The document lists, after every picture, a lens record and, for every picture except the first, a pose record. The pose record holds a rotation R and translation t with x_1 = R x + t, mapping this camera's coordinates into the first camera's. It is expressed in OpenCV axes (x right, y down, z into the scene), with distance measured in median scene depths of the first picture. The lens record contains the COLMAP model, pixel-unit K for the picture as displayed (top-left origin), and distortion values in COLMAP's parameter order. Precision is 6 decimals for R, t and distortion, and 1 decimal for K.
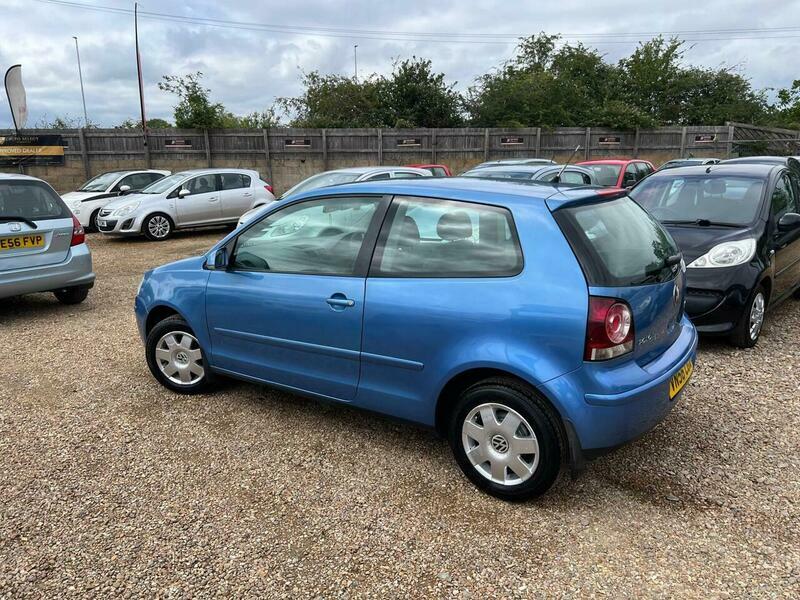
lens RADIAL K [[605.5, 0, 404.7], [0, 605.5, 302.3], [0, 0, 1]] dist [0.052995, -0.058304]
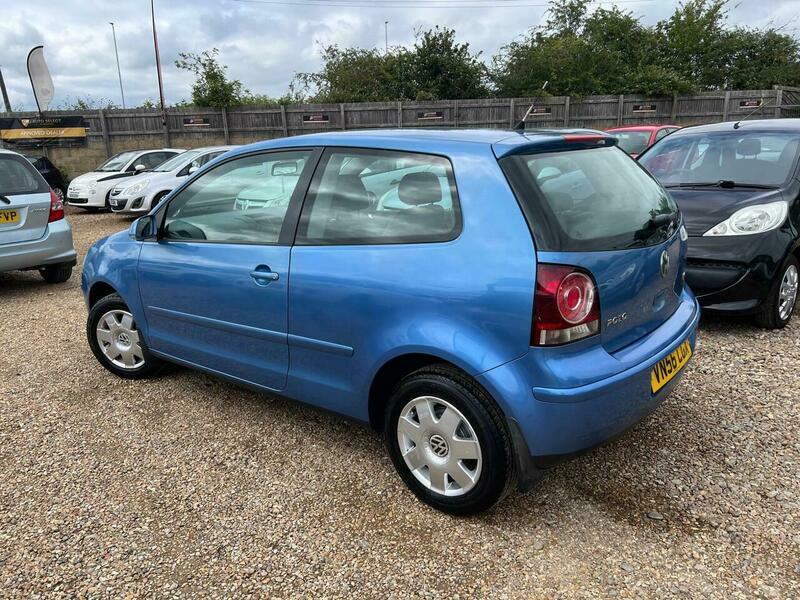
lens RADIAL K [[605.5, 0, 394.8], [0, 605.5, 298.4], [0, 0, 1]] dist [0.052995, -0.058304]
pose [[0.997192, -0.002236, -0.074858, 0.119820], [0.004187, 0.999655, 0.025915, 0.009127], [0.074774, -0.026156, 0.996857, 0.136817]]
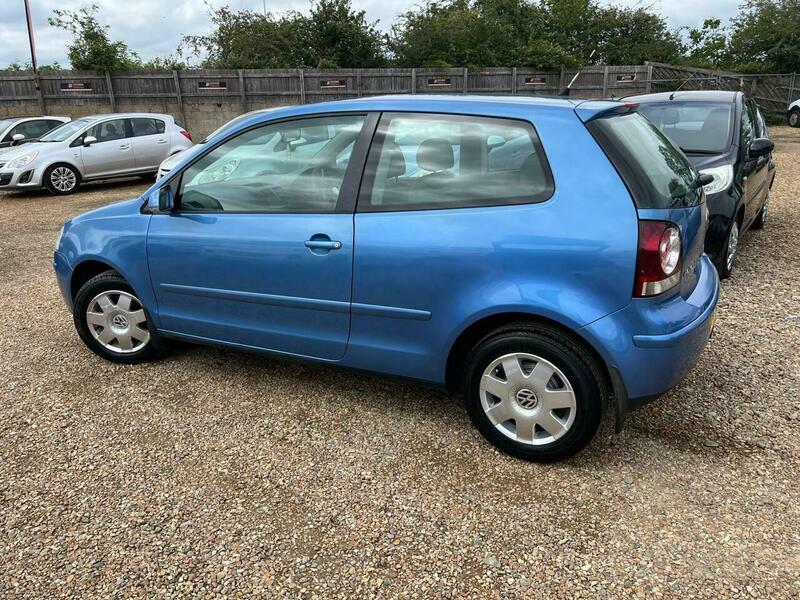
lens RADIAL K [[605.5, 0, 402.2], [0, 605.5, 292.8], [0, 0, 1]] dist [0.052995, -0.058304]
pose [[0.991523, -0.050619, 0.119669, -0.086720], [0.042765, 0.996815, 0.067317, 0.012533], [-0.122696, -0.061629, 0.990529, 0.131197]]
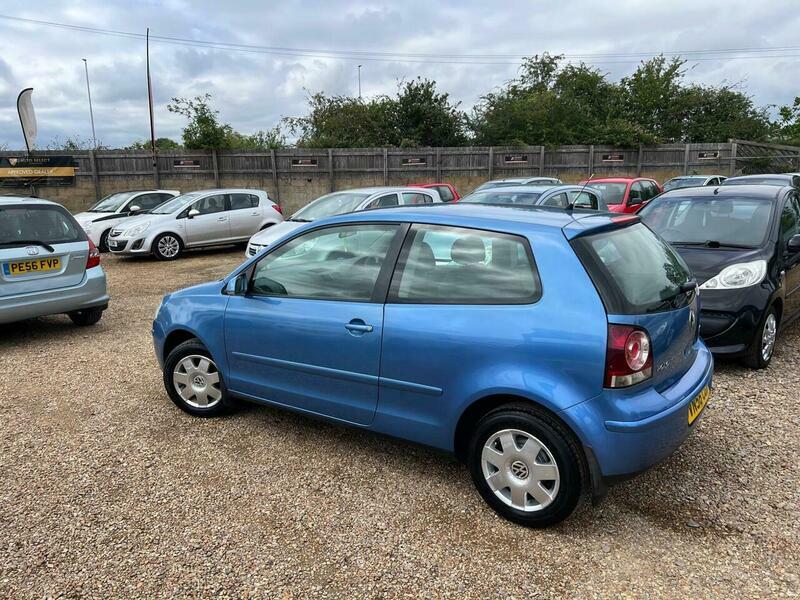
lens RADIAL K [[605.5, 0, 402.5], [0, 605.5, 298.5], [0, 0, 1]] dist [0.052995, -0.058304]
pose [[0.999949, -0.003772, -0.009367, -0.020378], [0.003474, 0.999491, -0.031727, -0.014307], [0.009482, 0.031693, 0.999453, -0.013519]]
